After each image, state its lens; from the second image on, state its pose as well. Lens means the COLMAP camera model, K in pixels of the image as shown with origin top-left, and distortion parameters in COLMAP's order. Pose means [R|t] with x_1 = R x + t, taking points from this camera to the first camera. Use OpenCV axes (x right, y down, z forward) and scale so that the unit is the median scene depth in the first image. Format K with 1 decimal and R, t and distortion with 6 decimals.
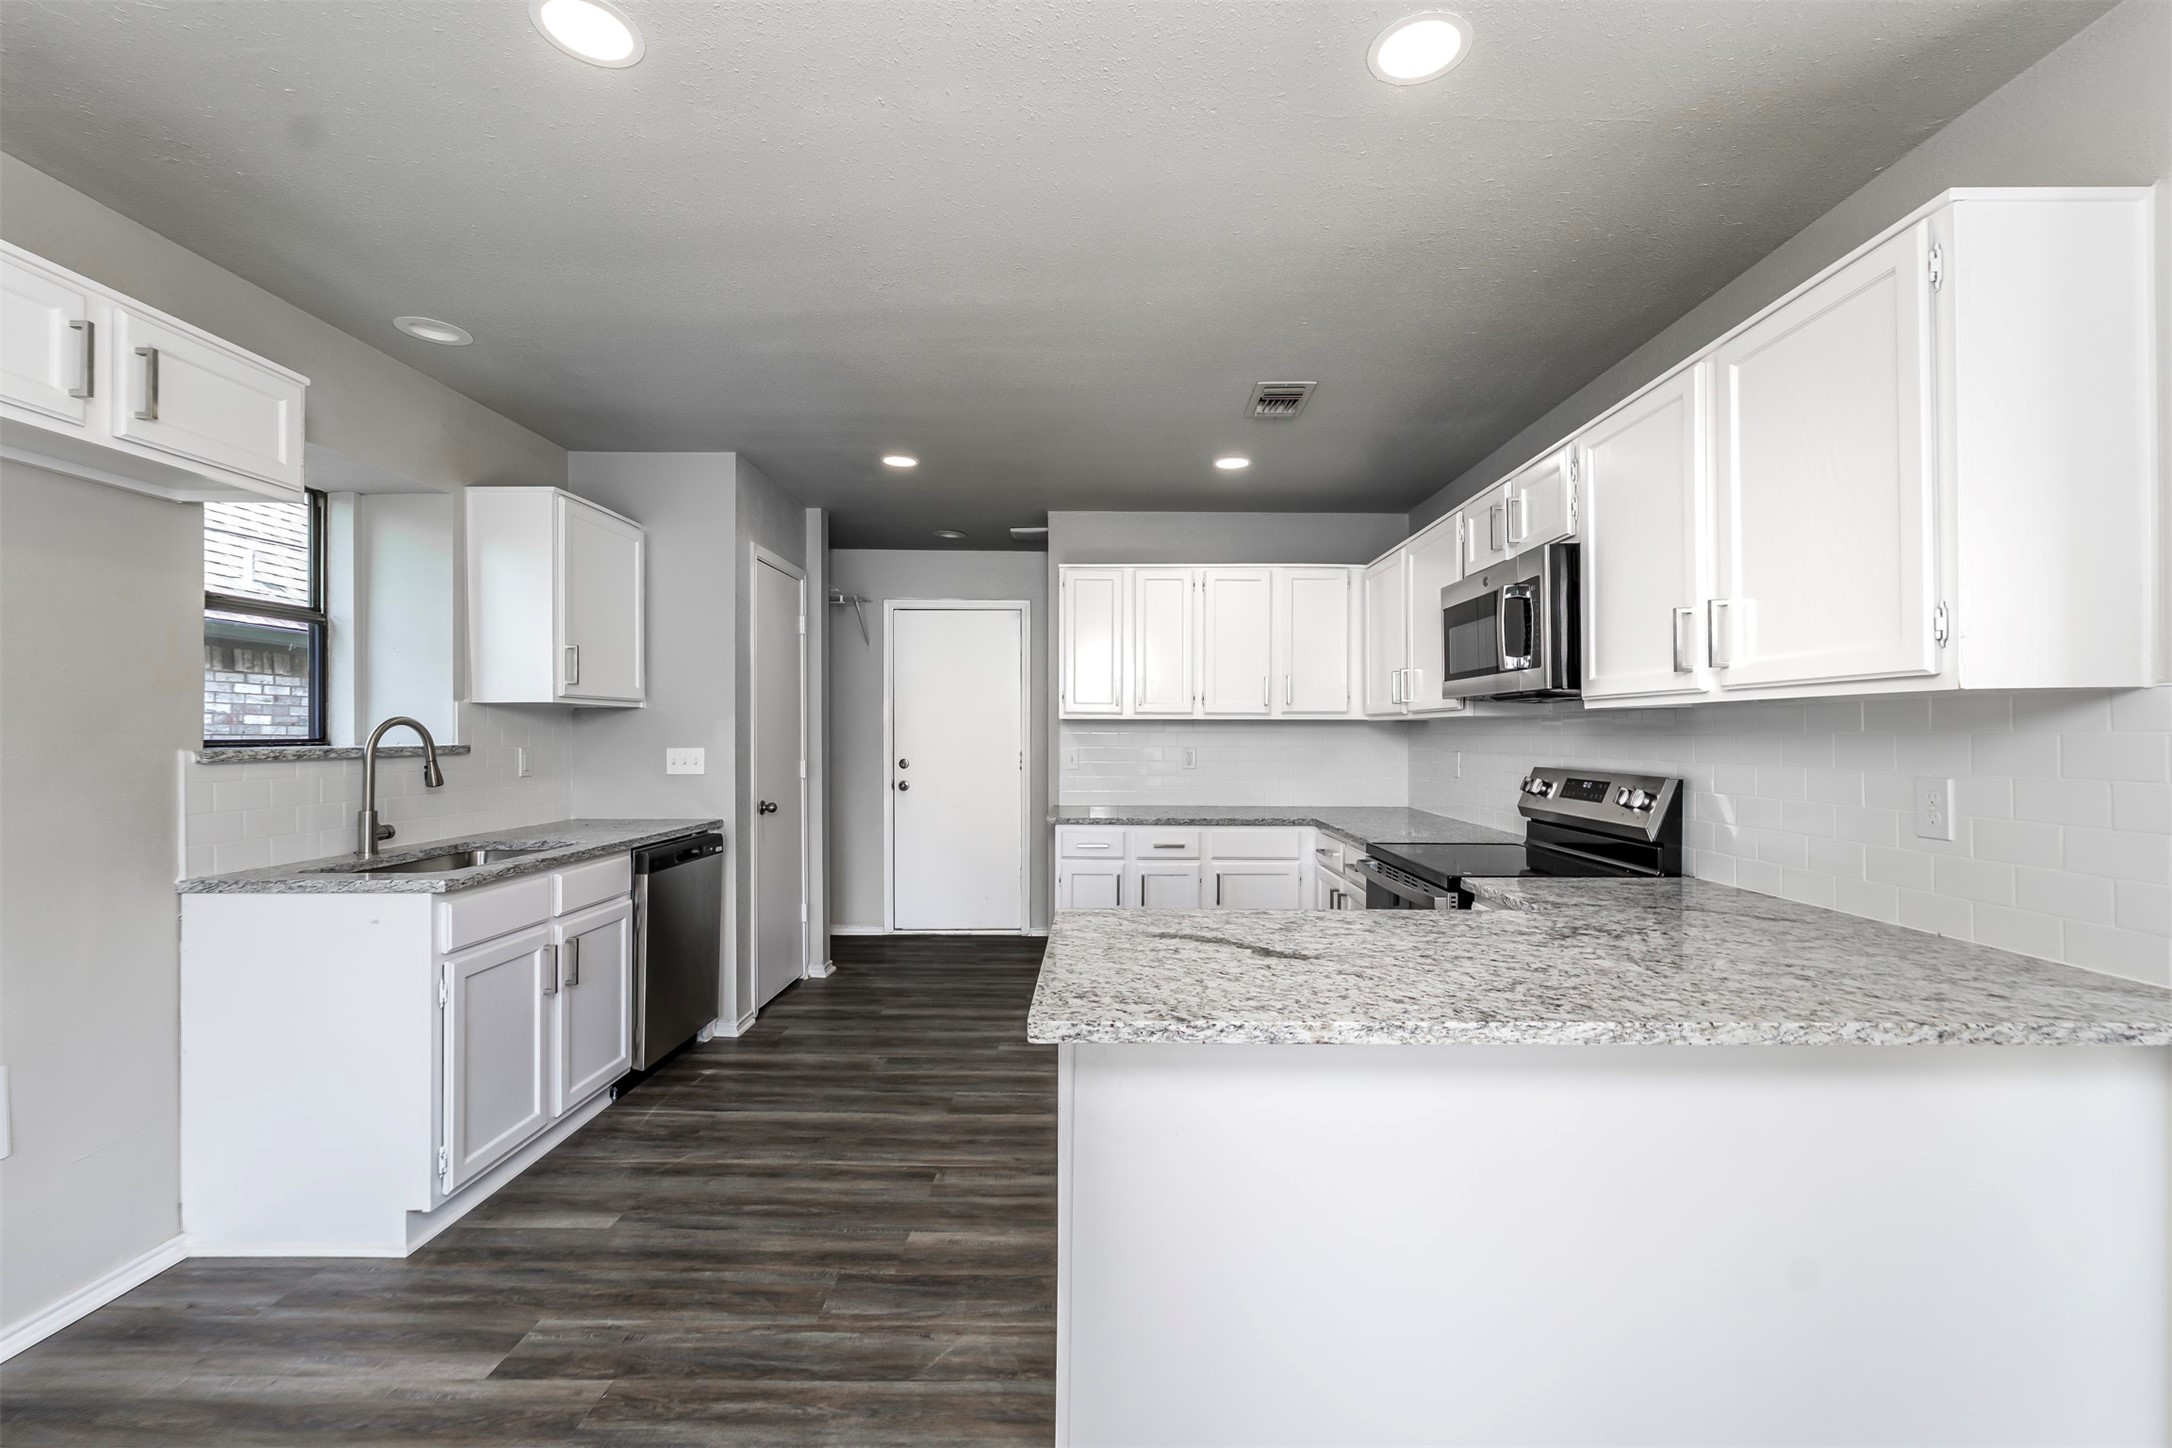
lens RADIAL K [[903.0, 0, 1099.8], [0, 903.0, 723.5], [0, 0, 1]] dist [0.002558, -0.000369]
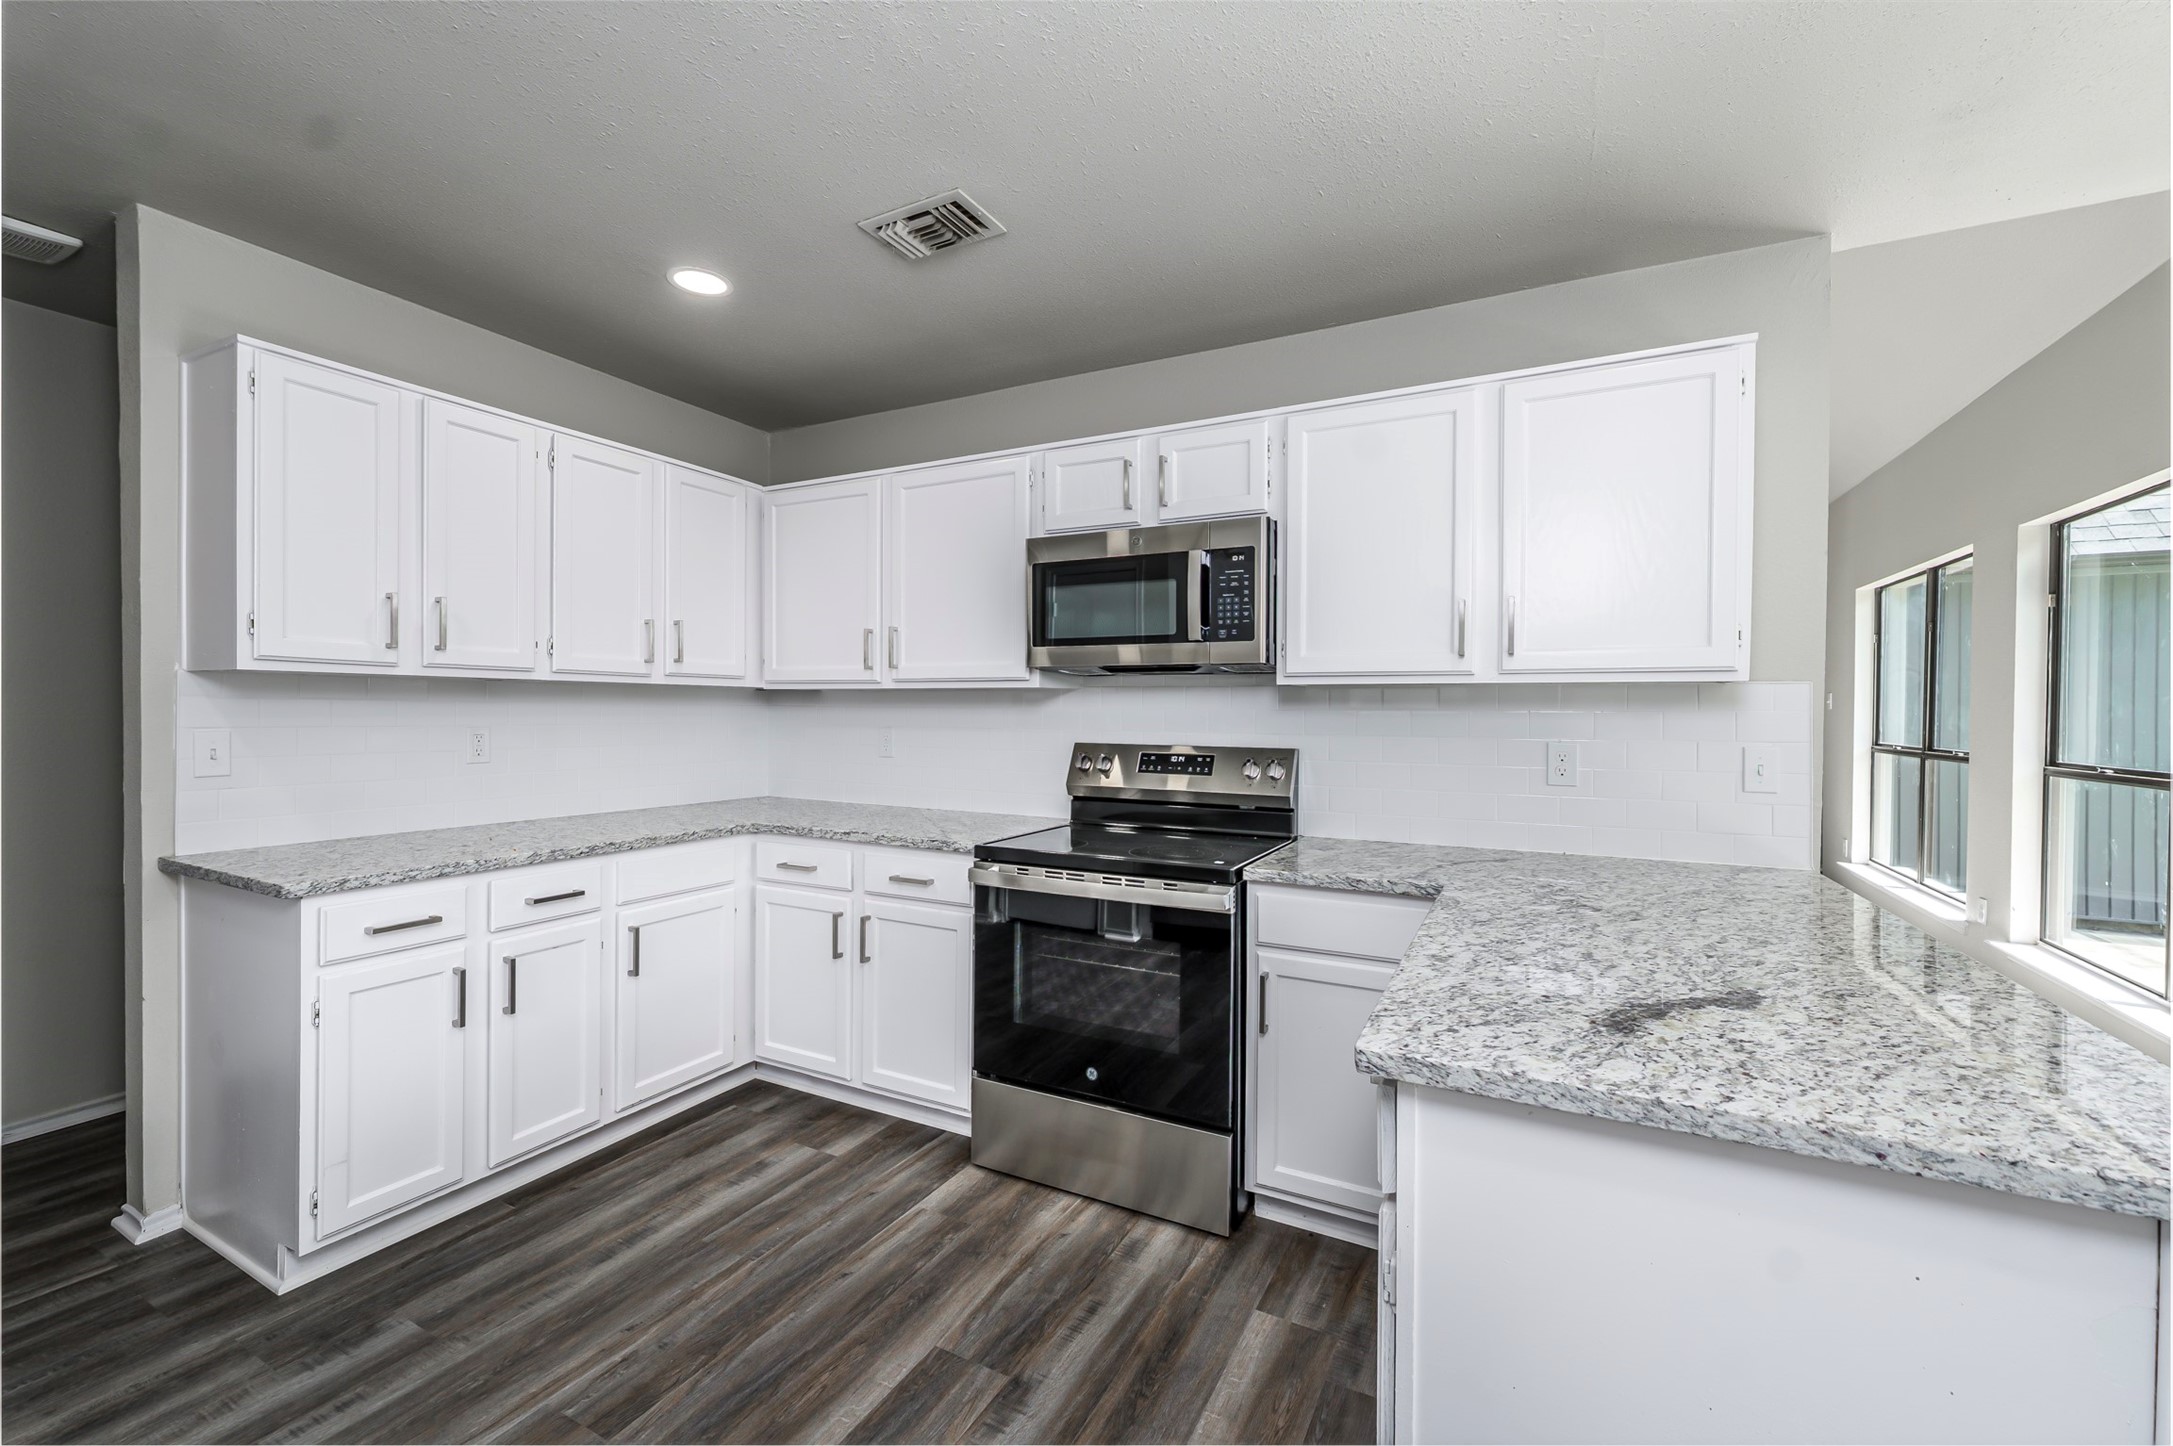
lens RADIAL K [[884.7, 0, 1094.5], [0, 884.7, 717.6], [0, 0, 1]] dist [0.001522, 0.000078]
pose [[0.455038, -0.006249, 0.890450, -0.271849], [-0.017058, 0.999731, 0.015732, 0.005251], [-0.890309, -0.022348, 0.454809, 0.435646]]
